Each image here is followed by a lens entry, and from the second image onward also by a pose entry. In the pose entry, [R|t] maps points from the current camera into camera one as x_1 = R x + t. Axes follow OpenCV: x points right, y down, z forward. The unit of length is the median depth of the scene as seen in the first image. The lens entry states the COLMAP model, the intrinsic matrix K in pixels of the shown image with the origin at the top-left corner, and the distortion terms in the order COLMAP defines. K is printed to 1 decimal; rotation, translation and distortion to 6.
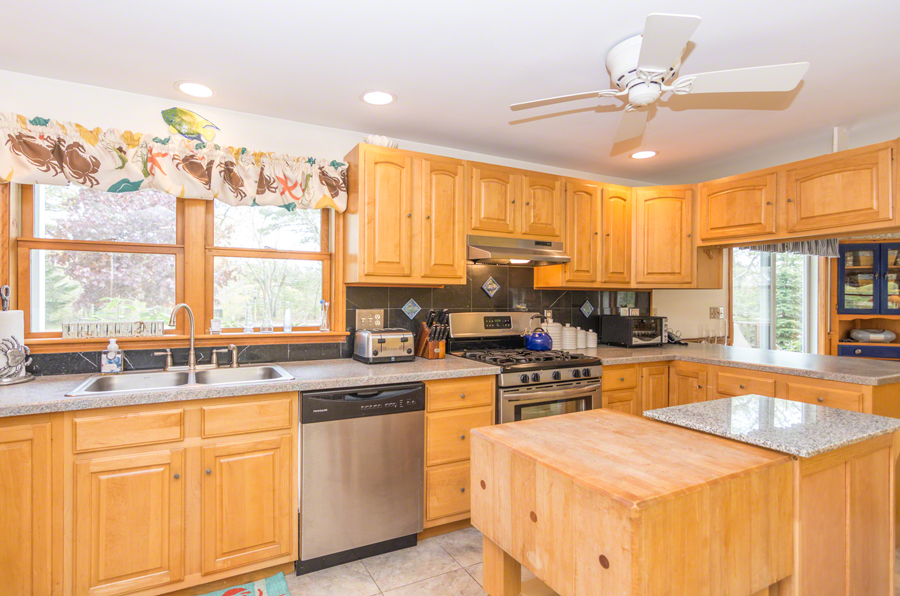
lens RADIAL K [[445.9, 0, 450.0], [0, 445.9, 298.0], [0, 0, 1]] dist [0.002993, 0.000404]
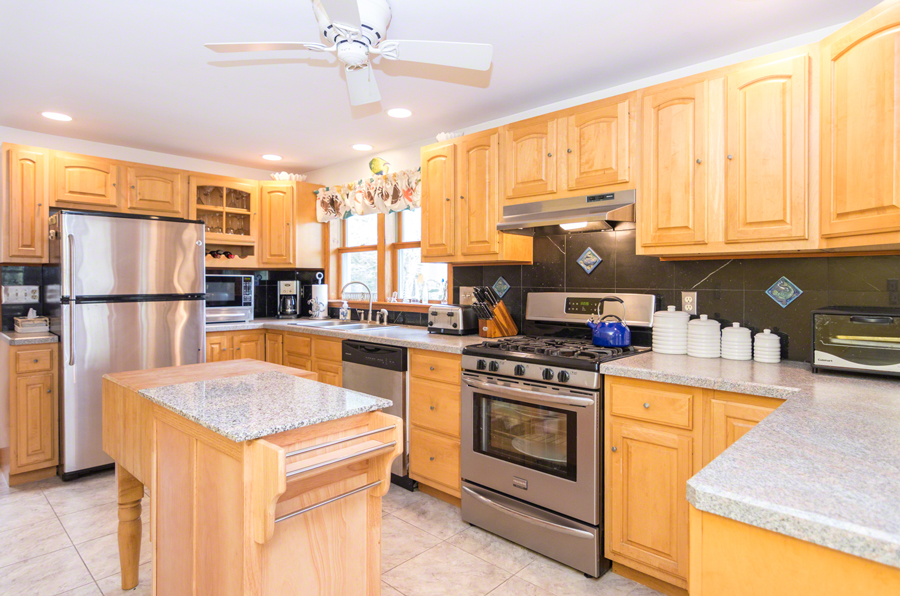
lens RADIAL K [[503.7, 0, 450.6], [0, 503.7, 285.2], [0, 0, 1]] dist [0.000105, 0.000053]
pose [[0.340682, 0.000472, -0.940178, 0.941619], [0.001404, 0.999999, 0.001011, 0.019326], [0.940177, -0.001665, 0.340681, 0.523898]]
